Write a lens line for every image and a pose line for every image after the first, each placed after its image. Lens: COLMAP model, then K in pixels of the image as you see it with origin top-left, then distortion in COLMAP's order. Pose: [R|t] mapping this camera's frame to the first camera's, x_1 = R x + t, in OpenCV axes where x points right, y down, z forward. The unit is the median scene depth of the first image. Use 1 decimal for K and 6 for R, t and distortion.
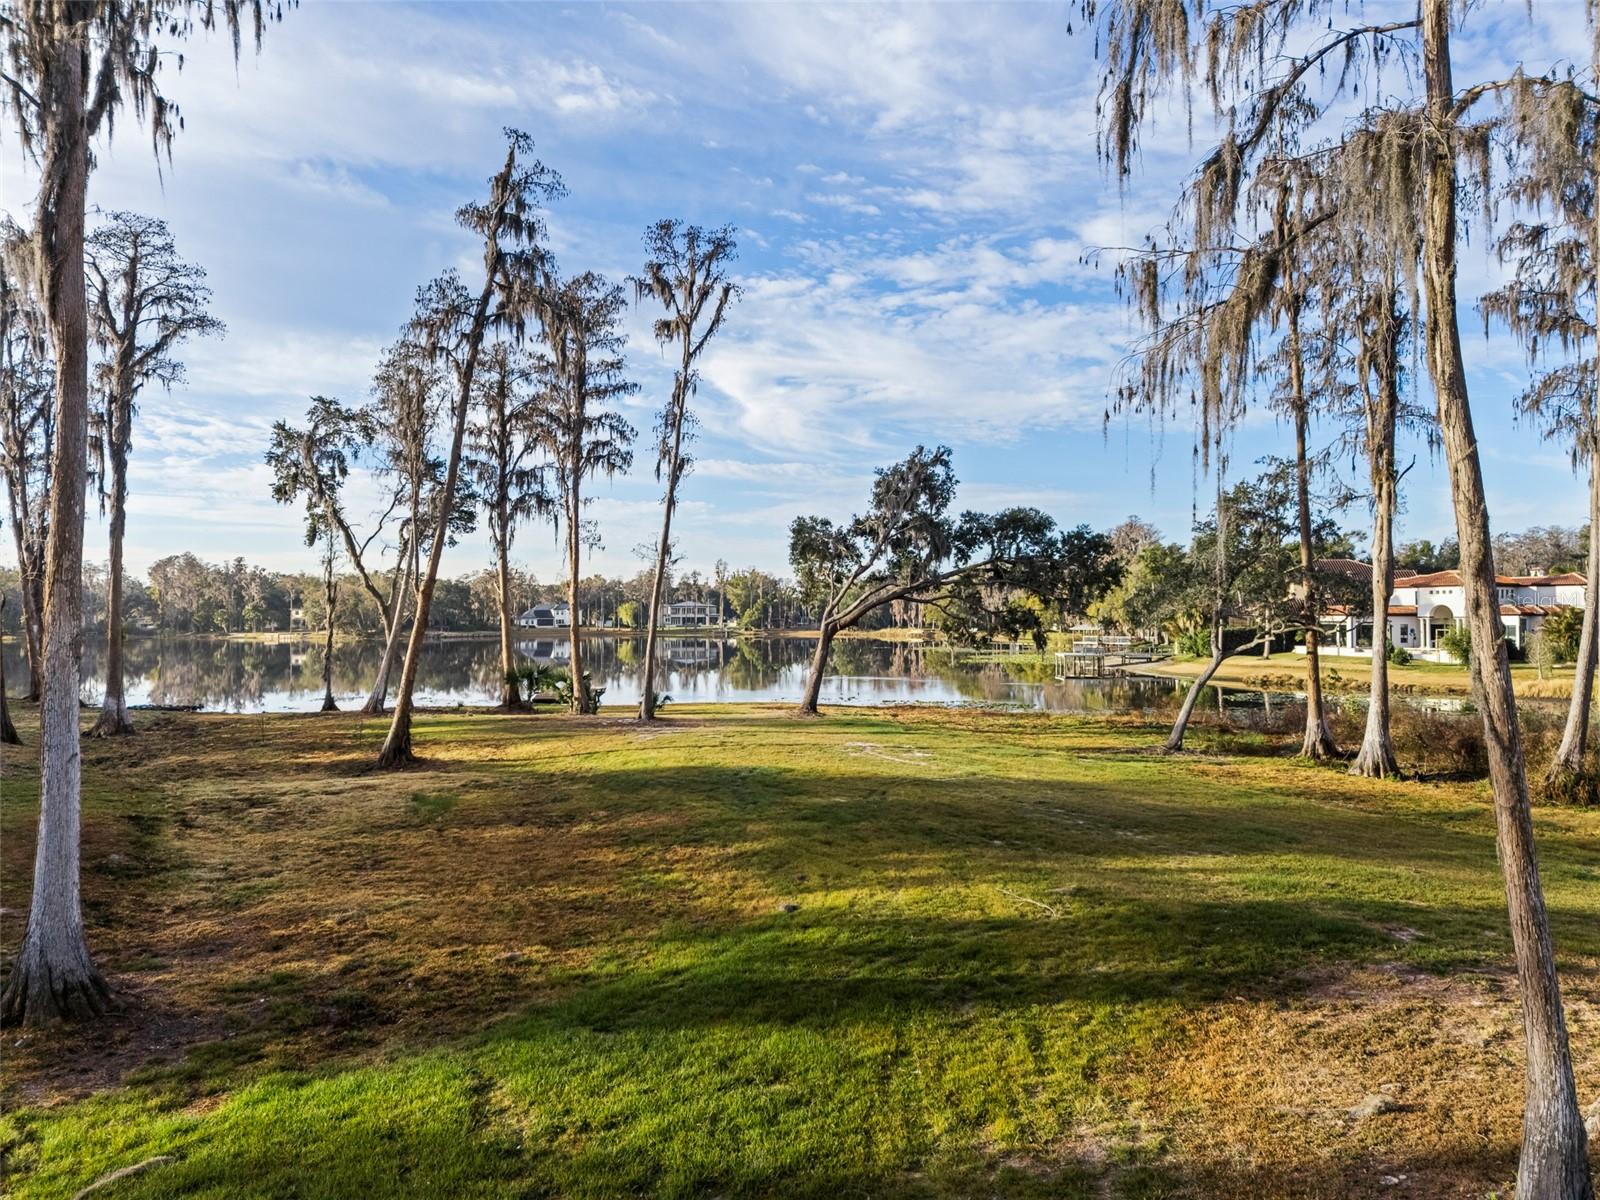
lens RADIAL K [[1168.1, 0, 803.7], [0, 1168.1, 602.4], [0, 0, 1]] dist [0.092486, -0.093379]
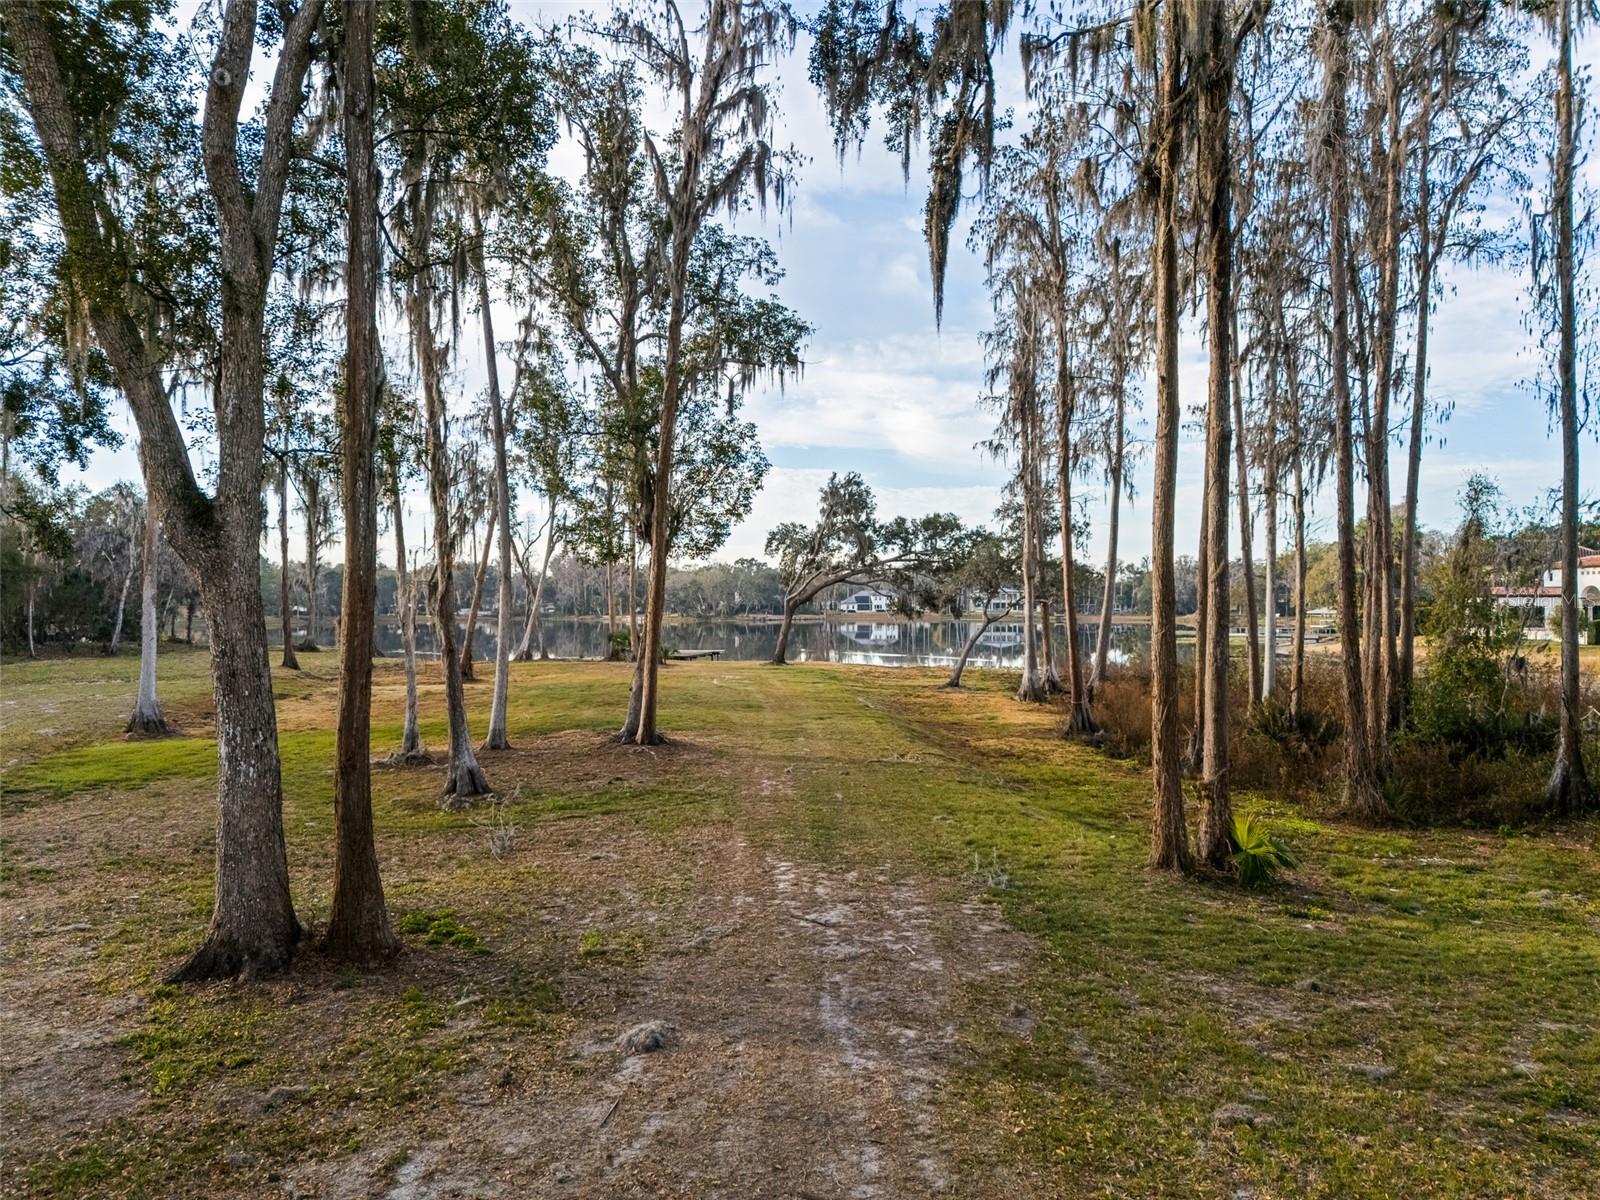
lens RADIAL K [[1168.1, 0, 803.7], [0, 1168.1, 602.4], [0, 0, 1]] dist [0.092486, -0.093379]
pose [[0.949818, -0.000207, -0.312804, 0.414430], [0.003617, 0.999940, 0.010320, 0.006232], [0.312783, -0.010934, 0.949762, -0.278947]]
